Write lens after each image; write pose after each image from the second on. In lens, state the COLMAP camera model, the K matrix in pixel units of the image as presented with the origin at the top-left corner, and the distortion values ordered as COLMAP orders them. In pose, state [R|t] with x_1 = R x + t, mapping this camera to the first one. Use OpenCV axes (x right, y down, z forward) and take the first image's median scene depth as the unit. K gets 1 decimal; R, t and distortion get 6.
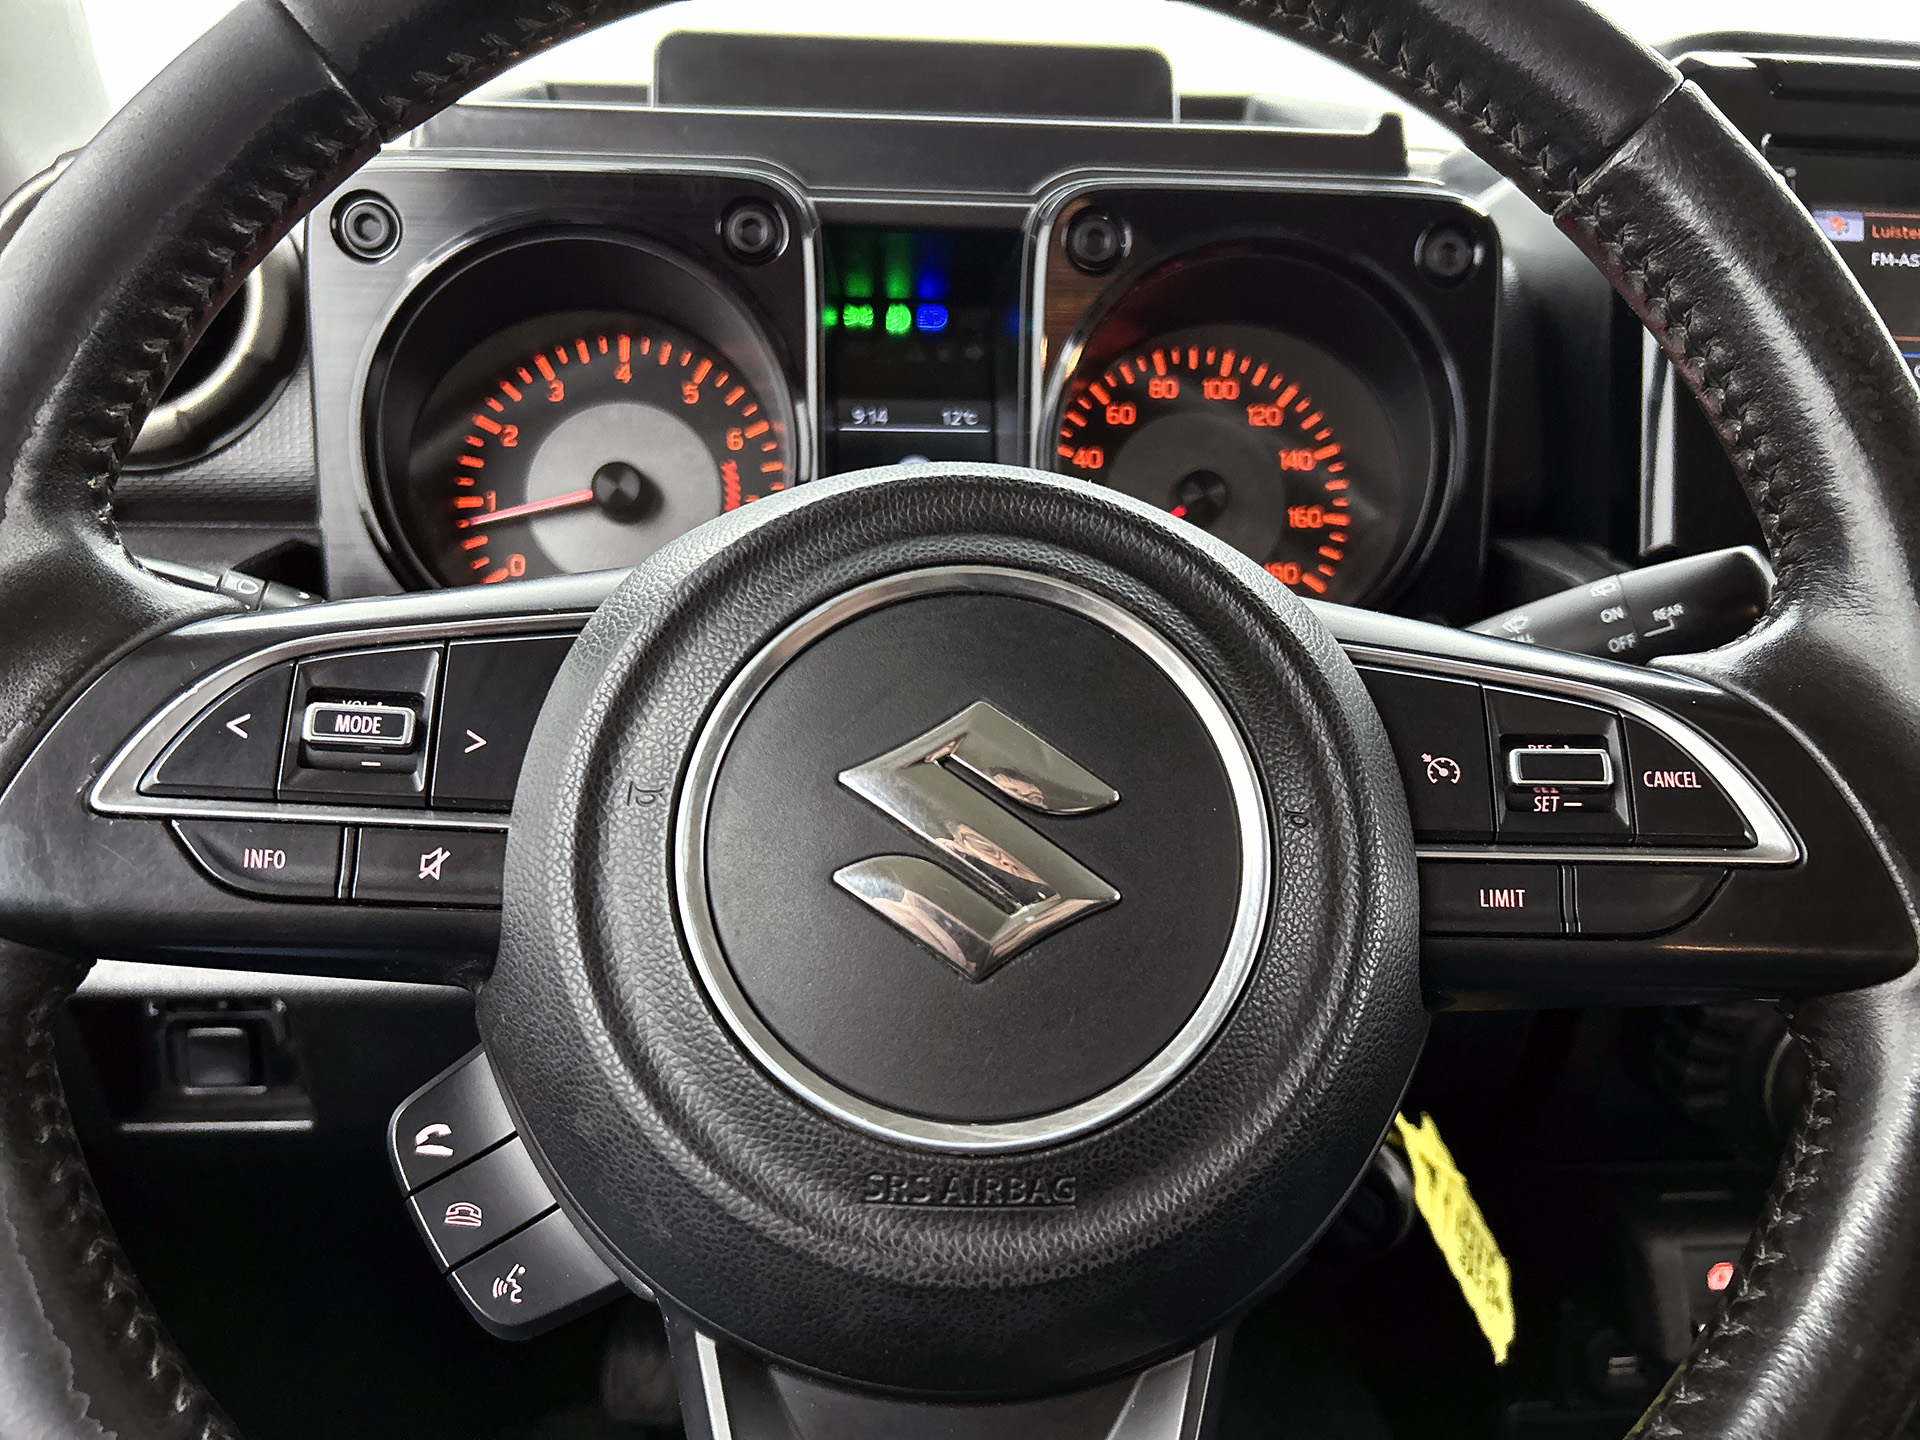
lens RADIAL K [[1439.9, 0, 952.6], [0, 1439.9, 713.4], [0, 0, 1]] dist [0.033157, -0.052510]
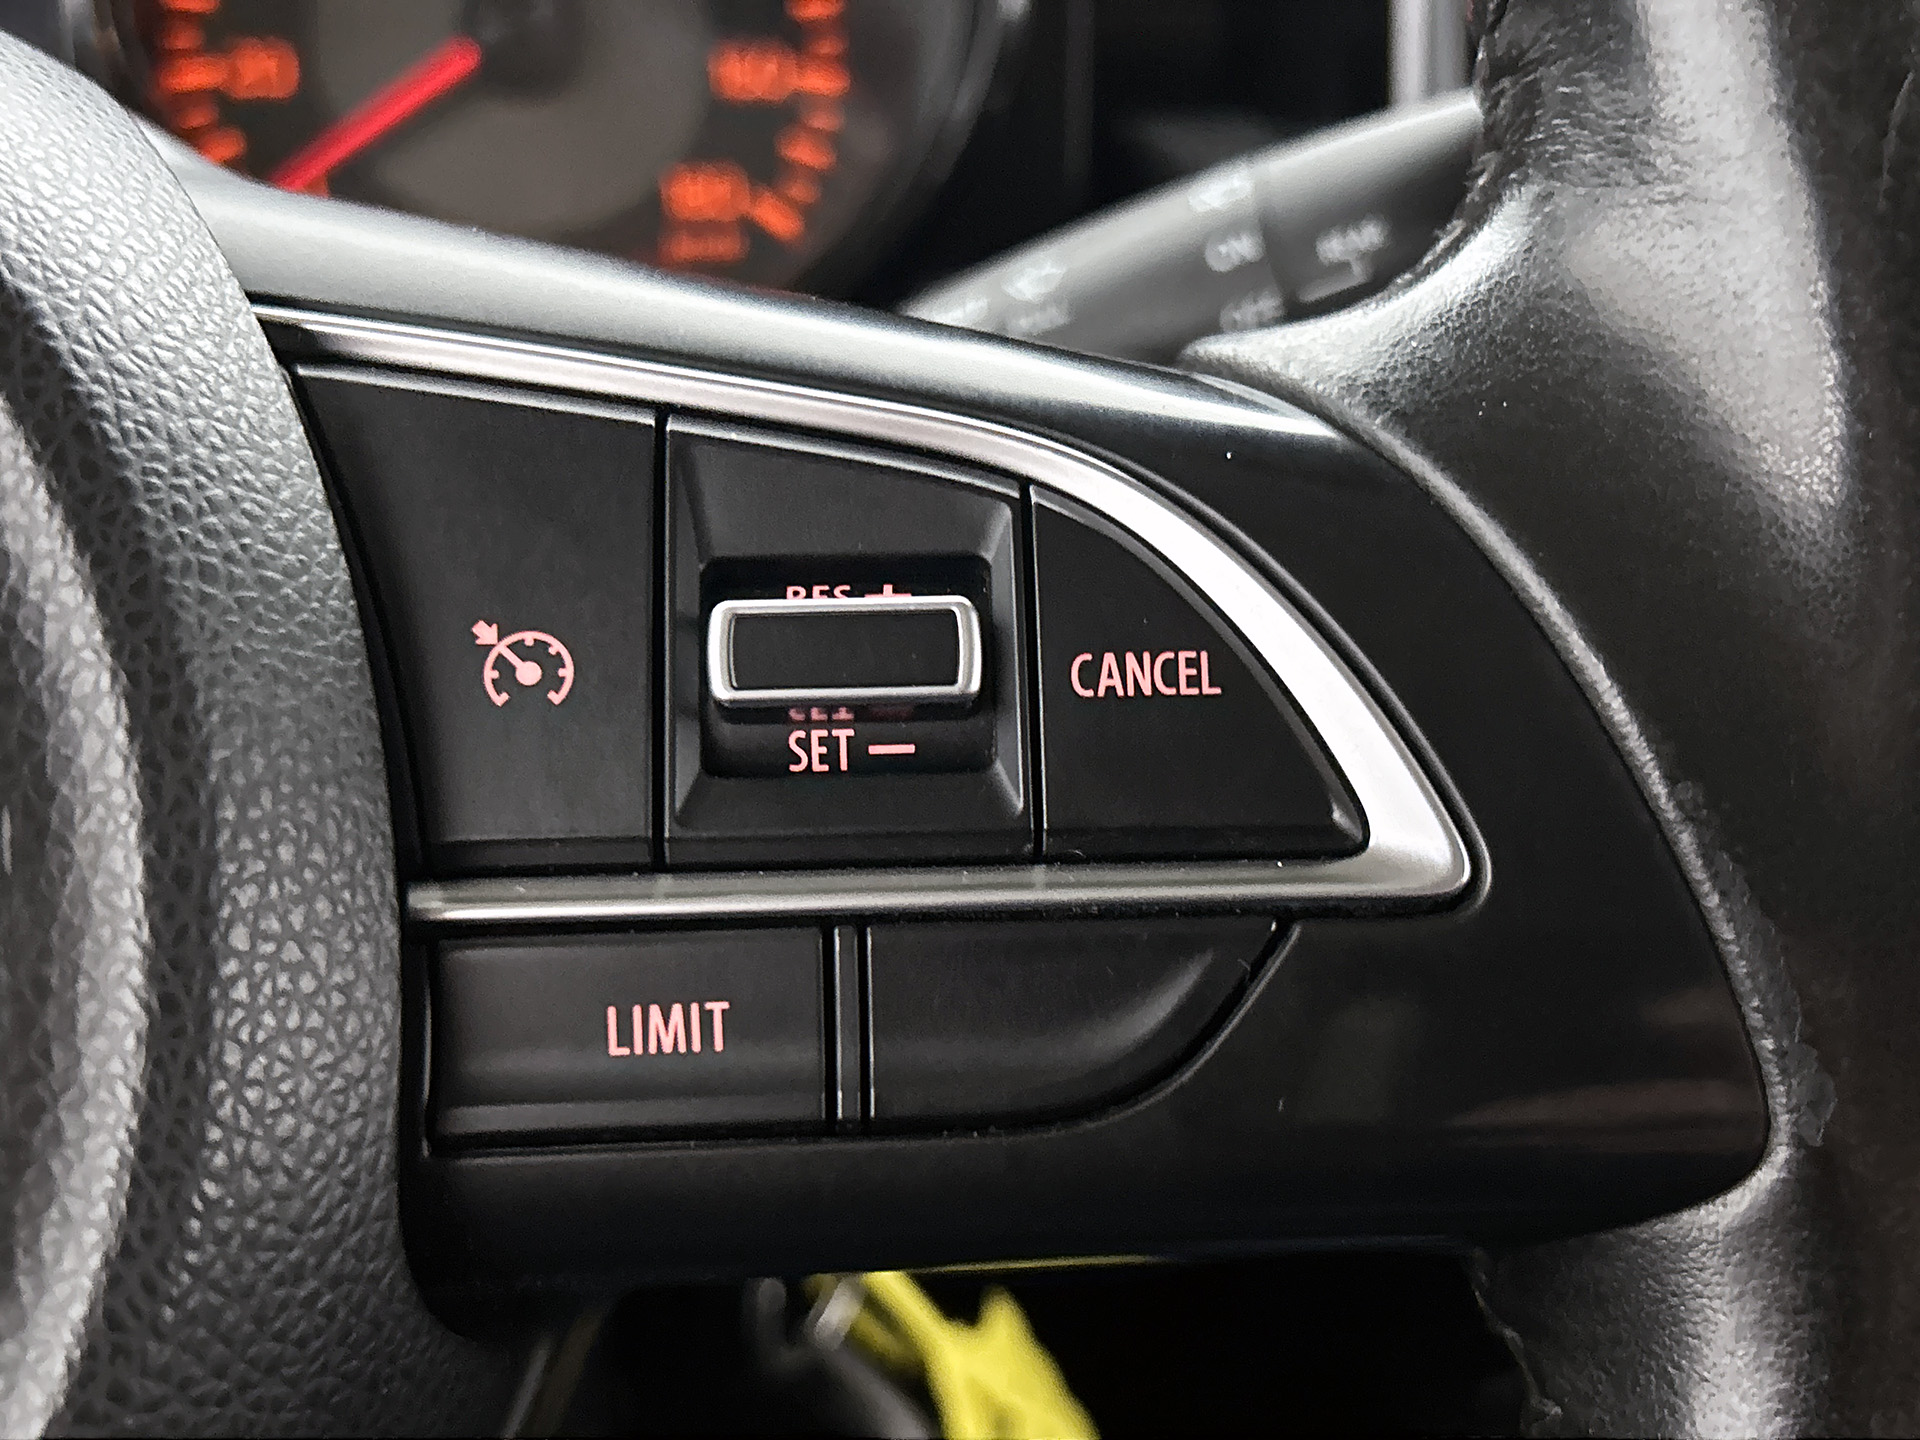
lens RADIAL K [[2161.4, 0, 955.7], [0, 2161.4, 707.5], [0, 0, 1]] dist [0.021875, 0.000000]
pose [[0.992865, -0.038056, 0.113010, 0.387651], [0.026383, 0.994326, 0.103049, -0.002690], [-0.116291, -0.099333, 0.988236, 0.470717]]
